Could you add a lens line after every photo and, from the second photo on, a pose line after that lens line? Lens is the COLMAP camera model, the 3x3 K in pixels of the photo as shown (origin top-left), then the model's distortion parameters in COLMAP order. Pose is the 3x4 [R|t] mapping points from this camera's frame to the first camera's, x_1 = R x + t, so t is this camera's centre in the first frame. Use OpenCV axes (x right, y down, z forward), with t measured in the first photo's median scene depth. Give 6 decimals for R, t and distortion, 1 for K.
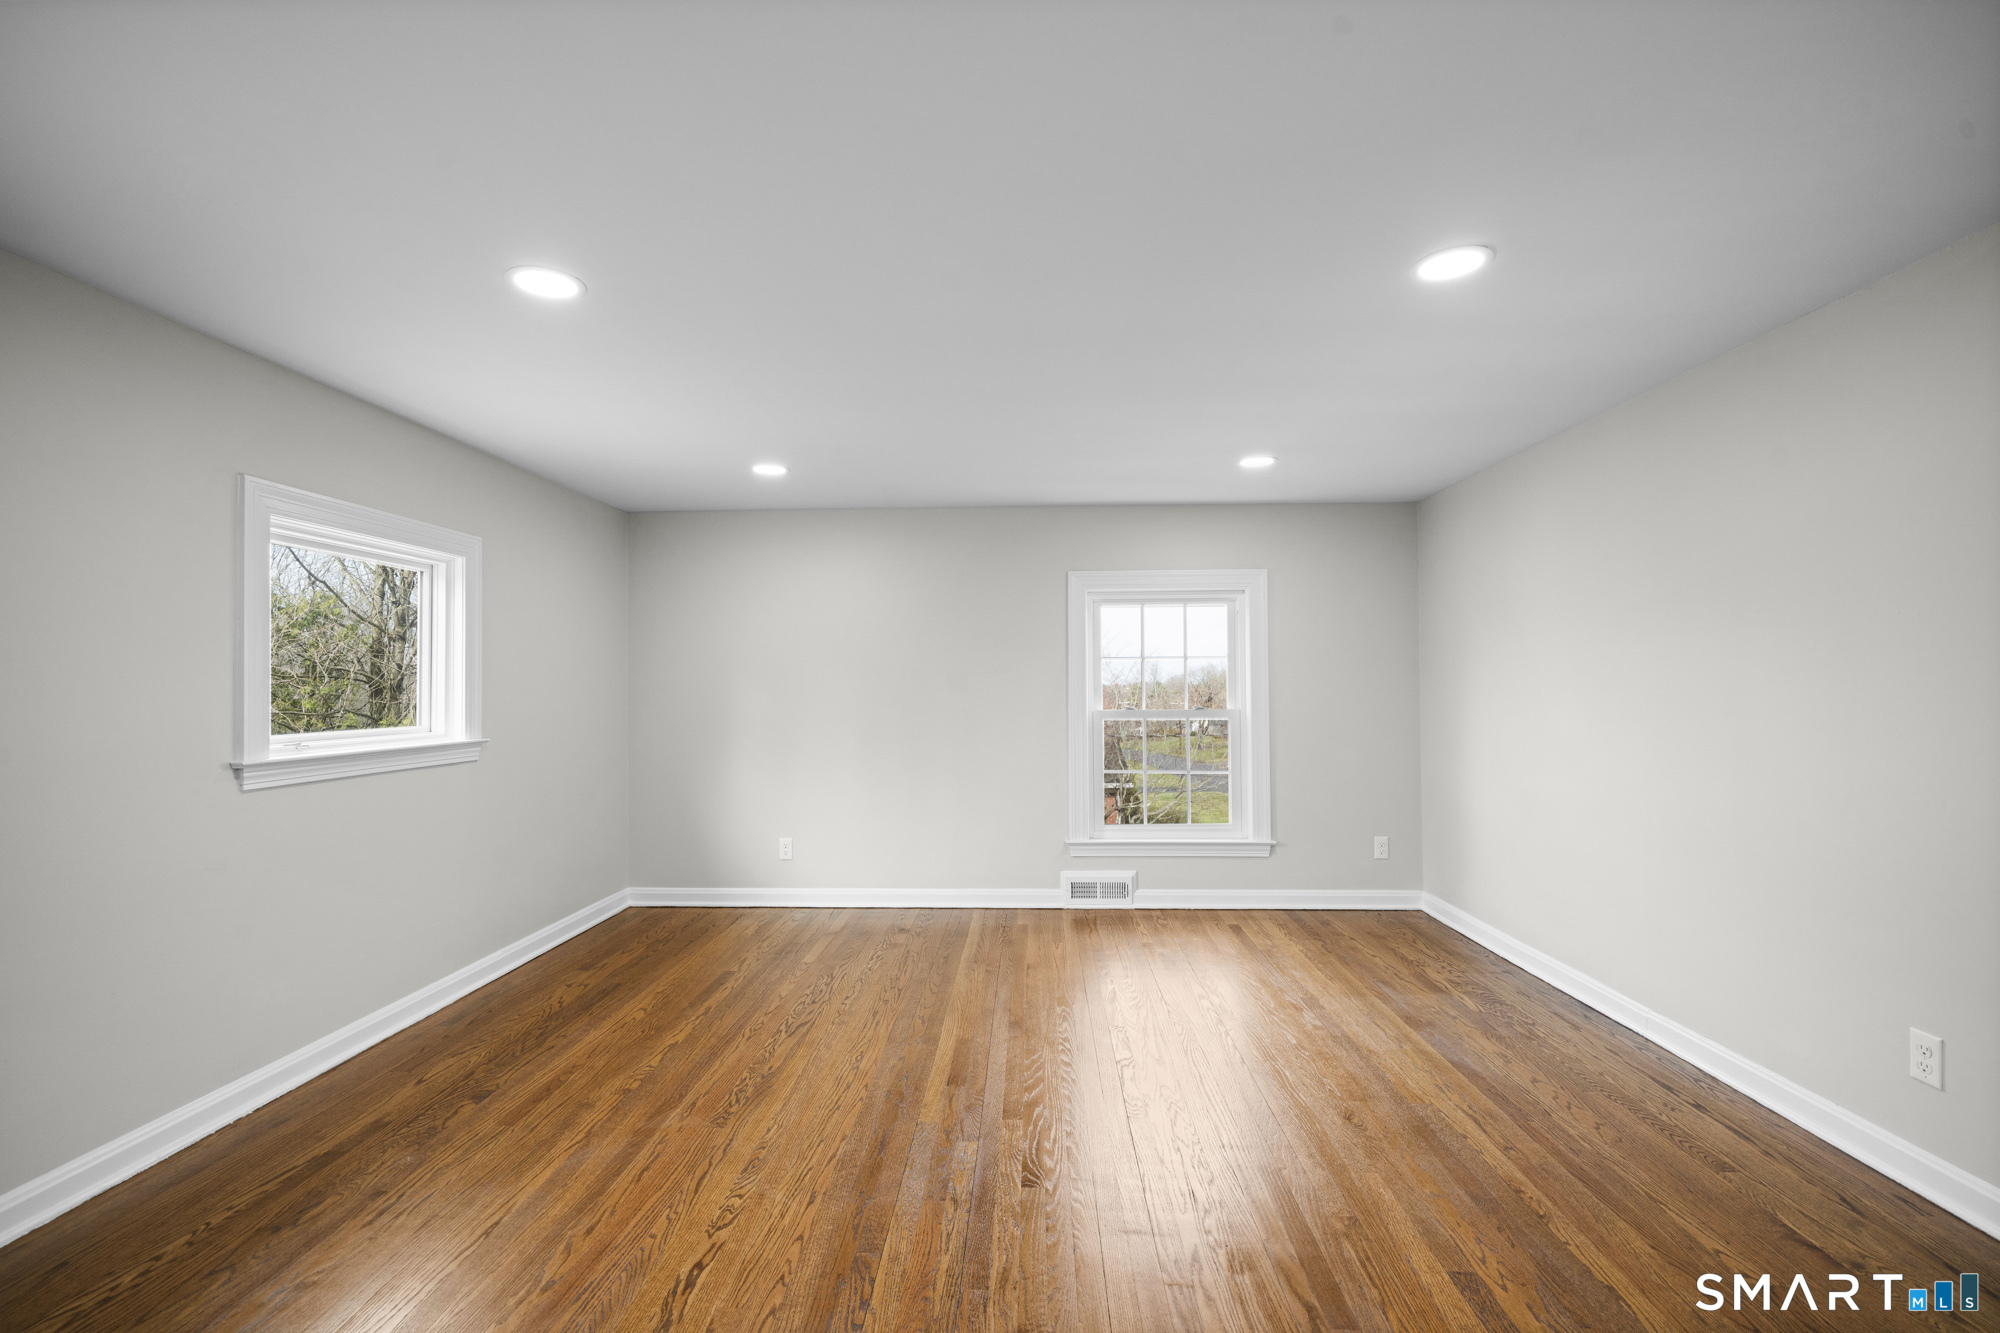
lens RADIAL K [[887.4, 0, 1008.8], [0, 887.4, 672.1], [0, 0, 1]] dist [0.004429, 0.001016]
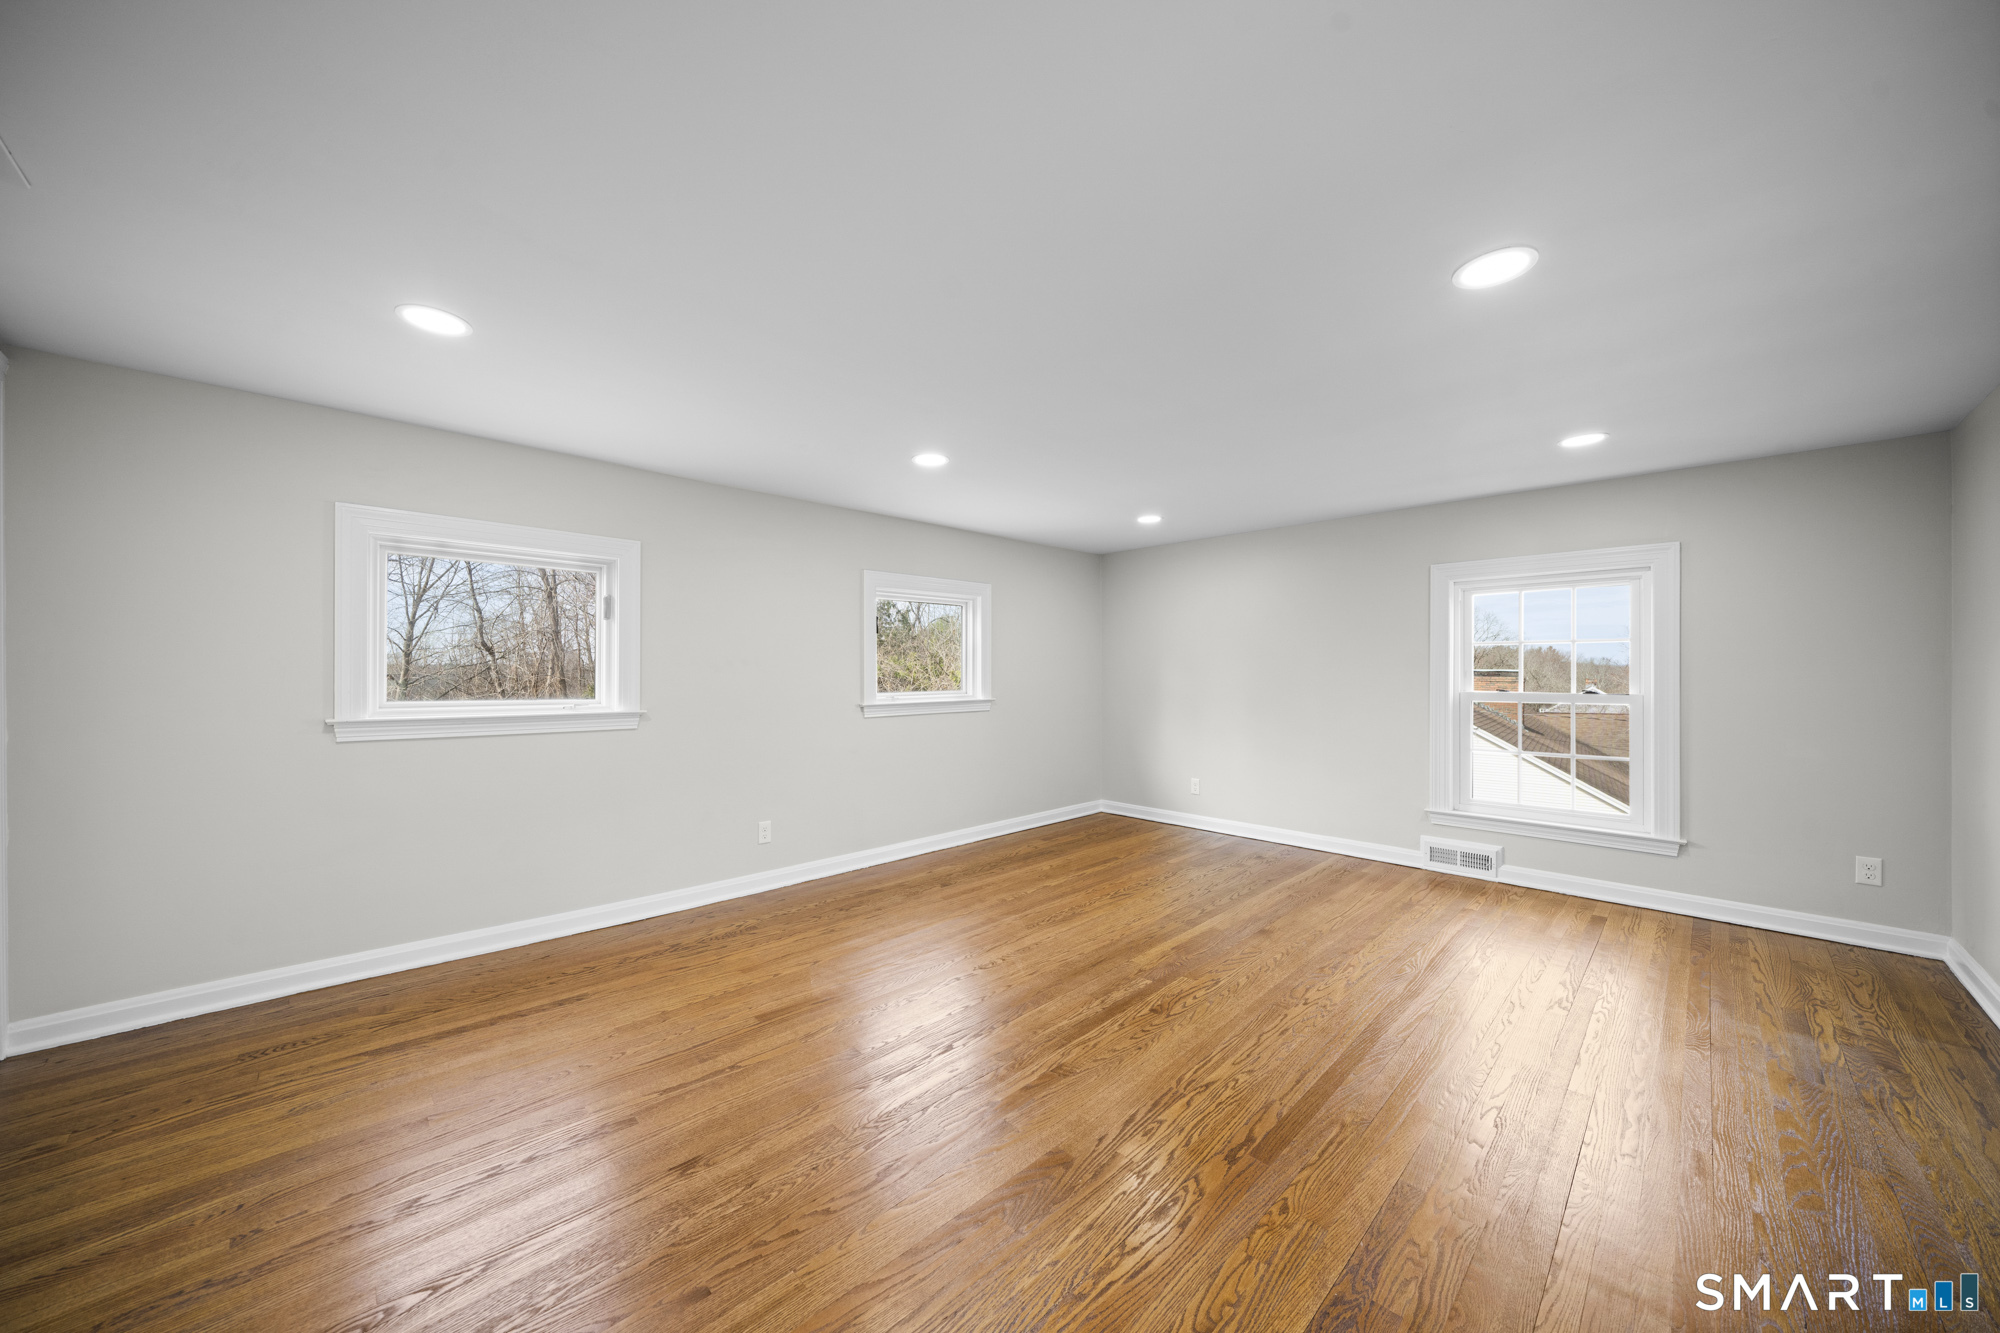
lens RADIAL K [[704.7, 0, 1000.9], [0, 704.7, 670.5], [0, 0, 1]] dist [-0.002432, 0.000061]
pose [[0.727422, 0.004840, -0.686173, 0.335777], [0.009392, 0.999811, 0.017008, -0.003318], [0.686126, -0.018817, 0.727240, -0.002818]]
